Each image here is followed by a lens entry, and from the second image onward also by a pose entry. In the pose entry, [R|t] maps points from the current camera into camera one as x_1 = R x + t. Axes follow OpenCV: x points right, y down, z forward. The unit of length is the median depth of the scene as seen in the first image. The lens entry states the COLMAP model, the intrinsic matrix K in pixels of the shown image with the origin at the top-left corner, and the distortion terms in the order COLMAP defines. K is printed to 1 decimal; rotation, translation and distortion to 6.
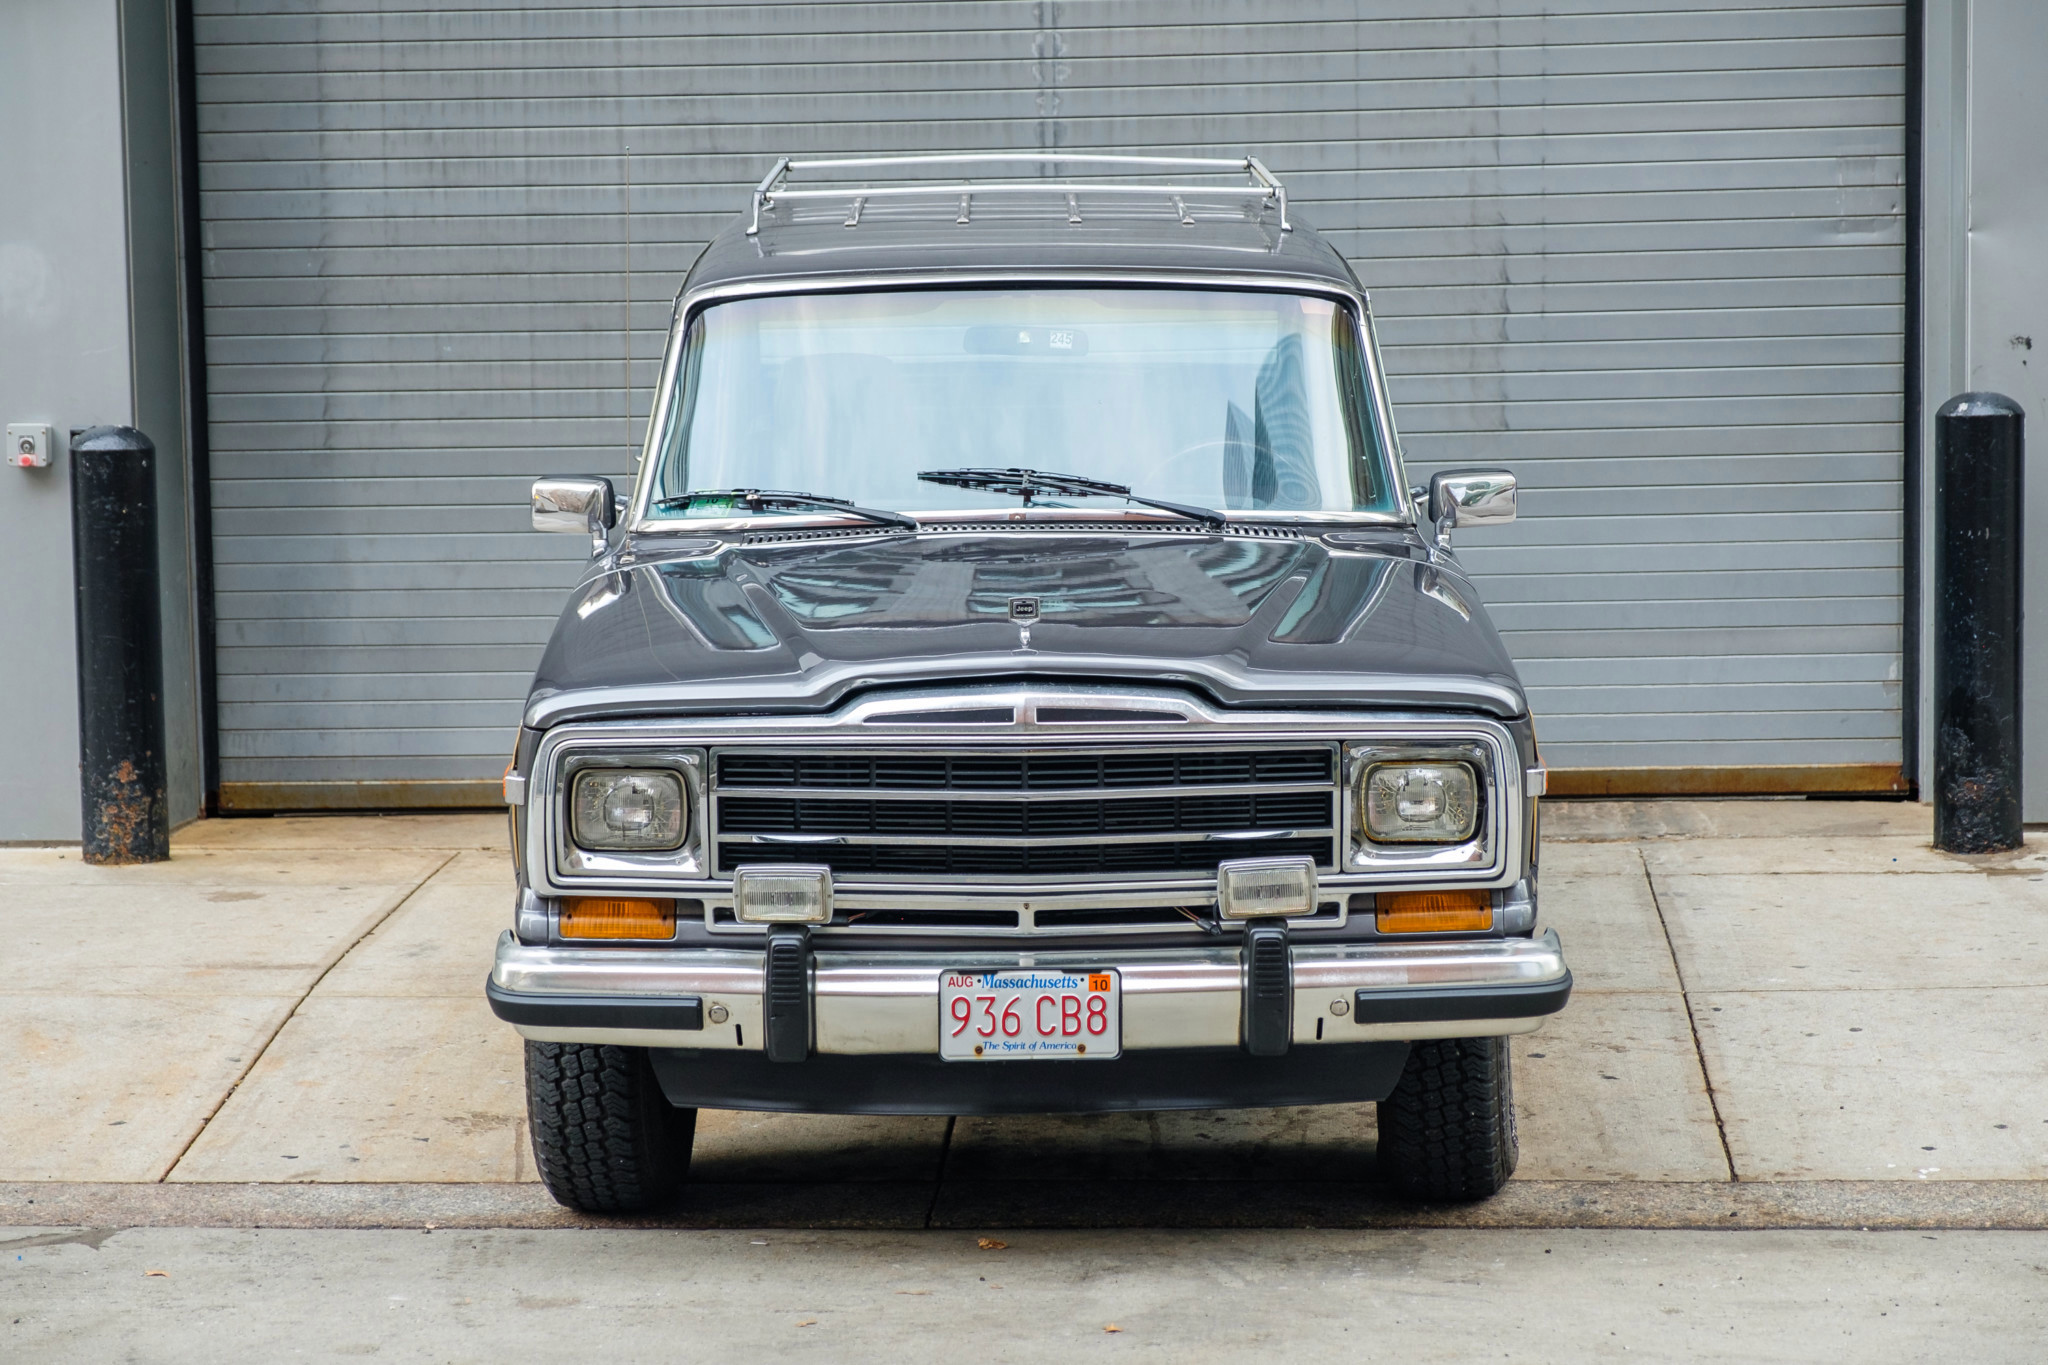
lens RADIAL K [[4895.1, 0, 1030.3], [0, 4895.1, 692.7], [0, 0, 1]] dist [0.092822, 0.000000]
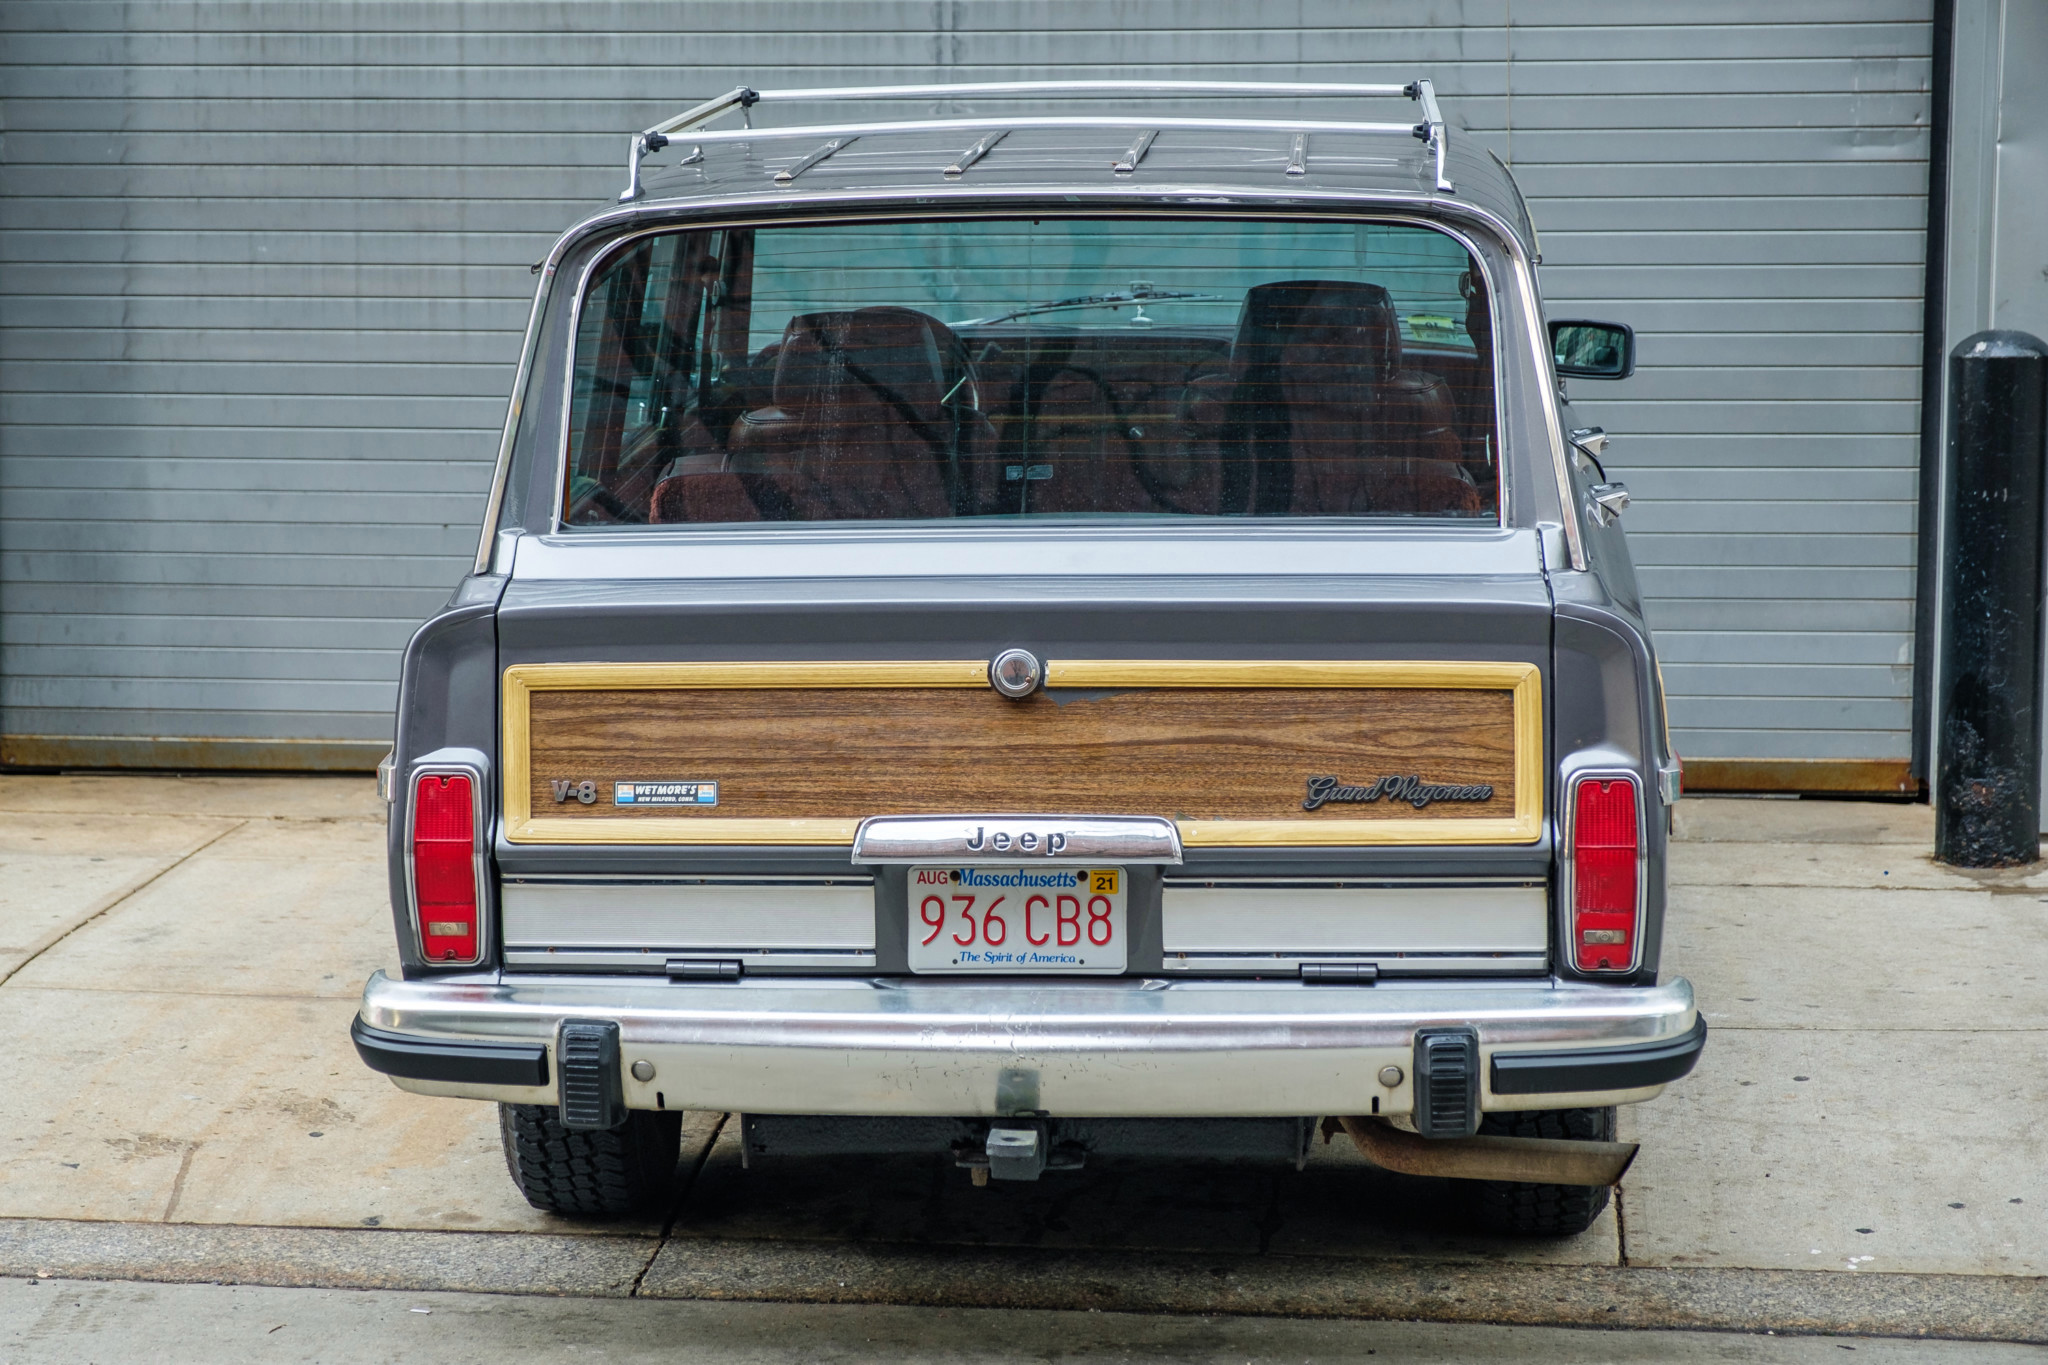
lens RADIAL K [[4895.1, 0, 927.8], [0, 4895.1, 742.1], [0, 0, 1]] dist [0.092822, 0.000000]
pose [[0.998404, 0.024773, -0.050745, 0.051365], [-0.023865, 0.999545, 0.018423, -0.000697], [0.051178, -0.017183, 0.998542, 0.132103]]
